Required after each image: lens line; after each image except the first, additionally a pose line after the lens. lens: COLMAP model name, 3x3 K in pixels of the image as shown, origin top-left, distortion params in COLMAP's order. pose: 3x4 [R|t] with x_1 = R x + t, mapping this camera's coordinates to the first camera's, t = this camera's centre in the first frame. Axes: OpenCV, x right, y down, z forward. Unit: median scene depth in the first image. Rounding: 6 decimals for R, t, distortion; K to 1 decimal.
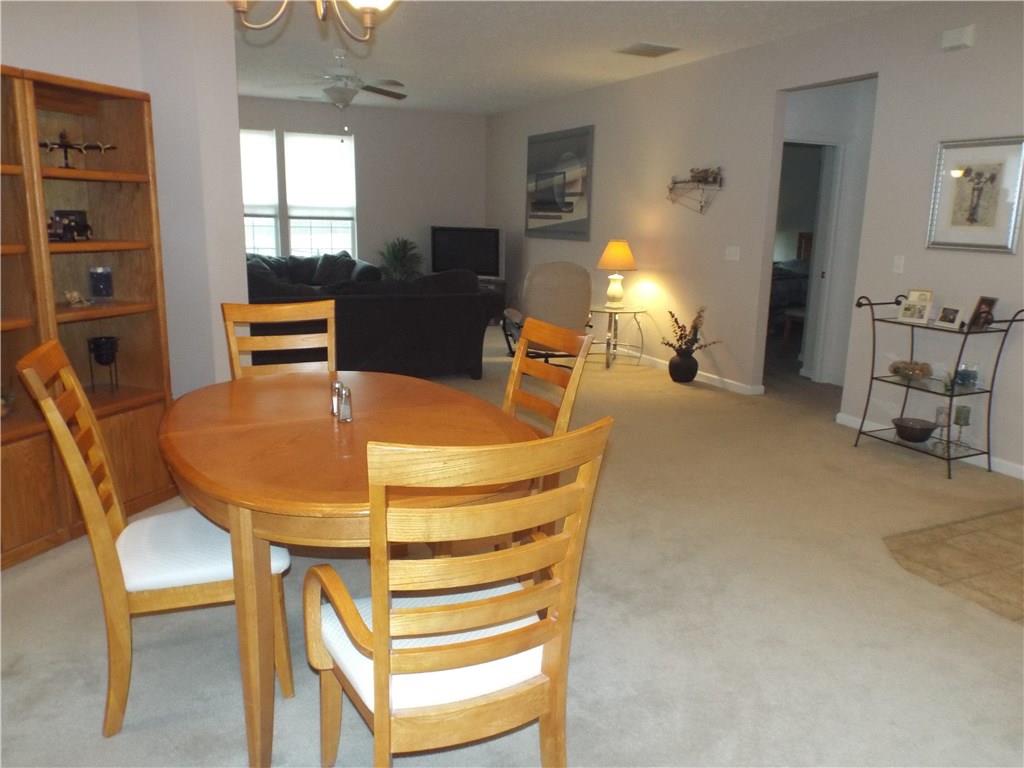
lens RADIAL K [[766.9, 0, 519.3], [0, 766.9, 387.9], [0, 0, 1]] dist [-0.000116, -0.021237]
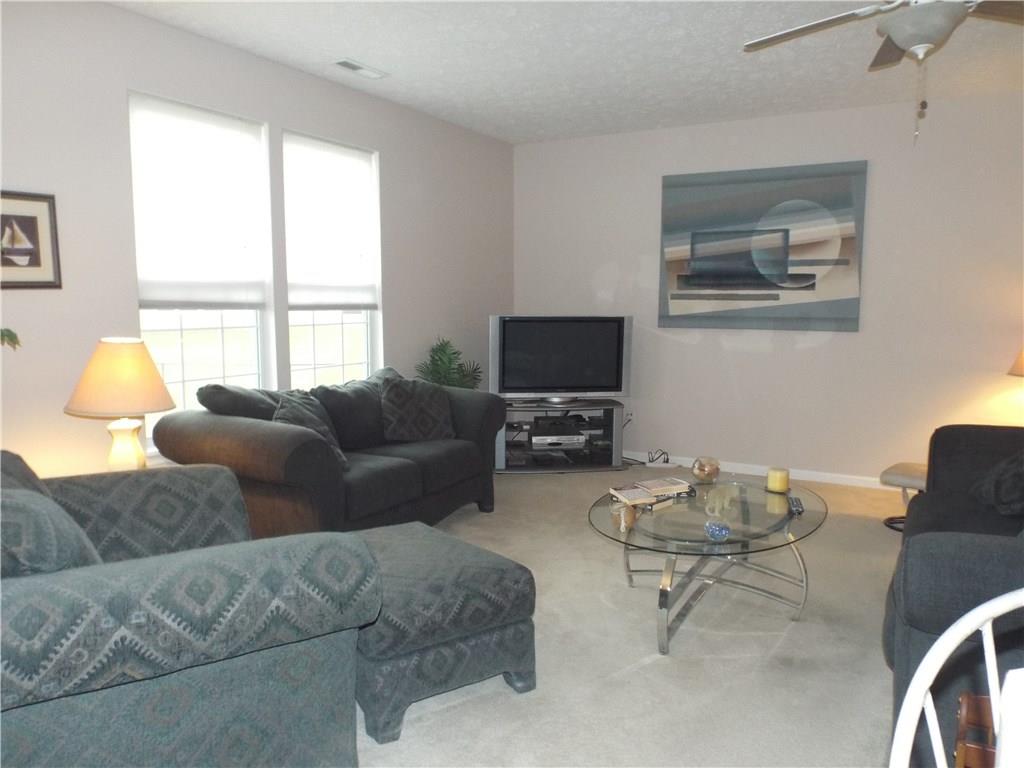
lens RADIAL K [[766.9, 0, 519.3], [0, 766.9, 387.9], [0, 0, 1]] dist [-0.000116, -0.021237]
pose [[0.833489, -0.083075, 0.546256, -0.466362], [0.134749, 0.989344, -0.055142, -0.131164], [-0.535854, 0.119567, 0.835801, 0.546123]]
